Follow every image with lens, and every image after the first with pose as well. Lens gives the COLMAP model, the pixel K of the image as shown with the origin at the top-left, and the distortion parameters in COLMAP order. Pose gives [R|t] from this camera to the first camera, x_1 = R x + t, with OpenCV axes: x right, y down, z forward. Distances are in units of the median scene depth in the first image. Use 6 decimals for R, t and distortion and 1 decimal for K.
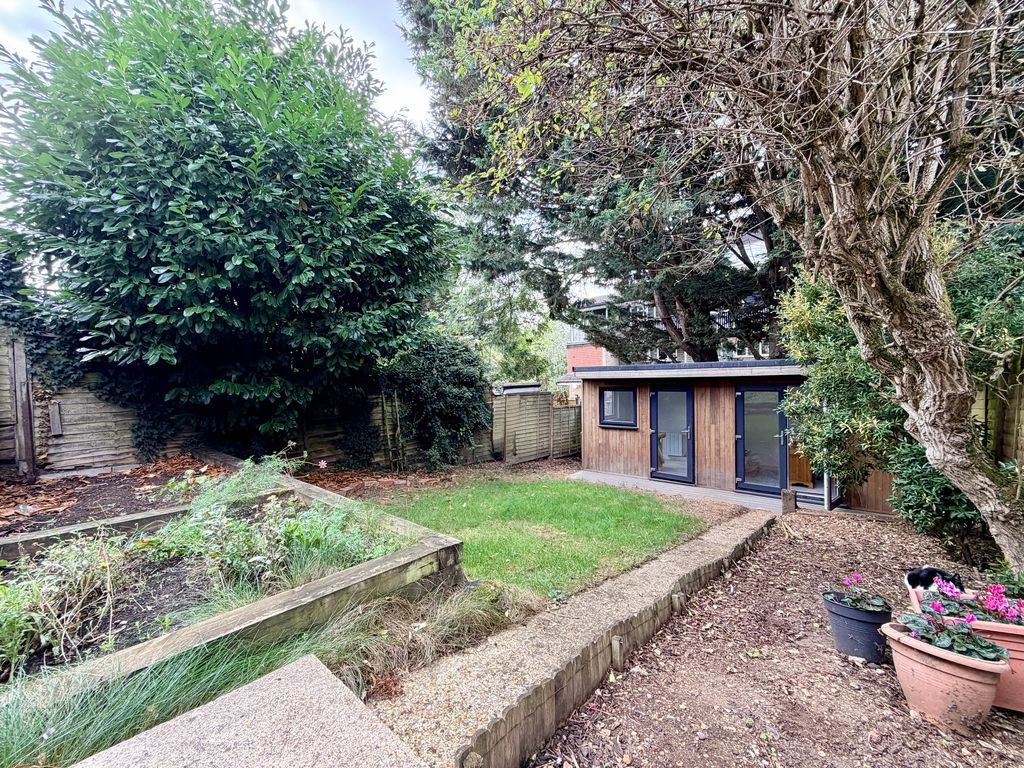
lens RADIAL K [[409.5, 0, 512.4], [0, 409.5, 384.6], [0, 0, 1]] dist [-0.001016, 0.000462]
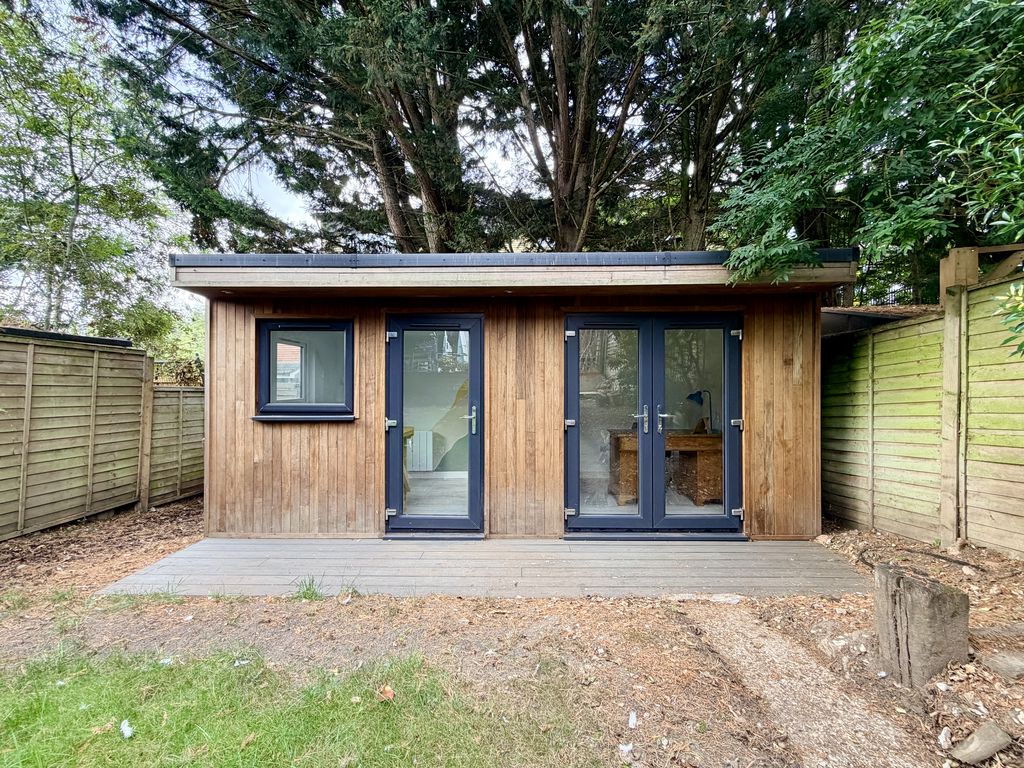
lens RADIAL K [[409.5, 0, 512.1], [0, 409.5, 390.4], [0, 0, 1]] dist [-0.001016, 0.000462]
pose [[0.783353, 0.015733, 0.621377, 0.175749], [-0.006128, 0.999827, -0.017589, 0.087188], [-0.621546, 0.009971, 0.783314, 0.588131]]
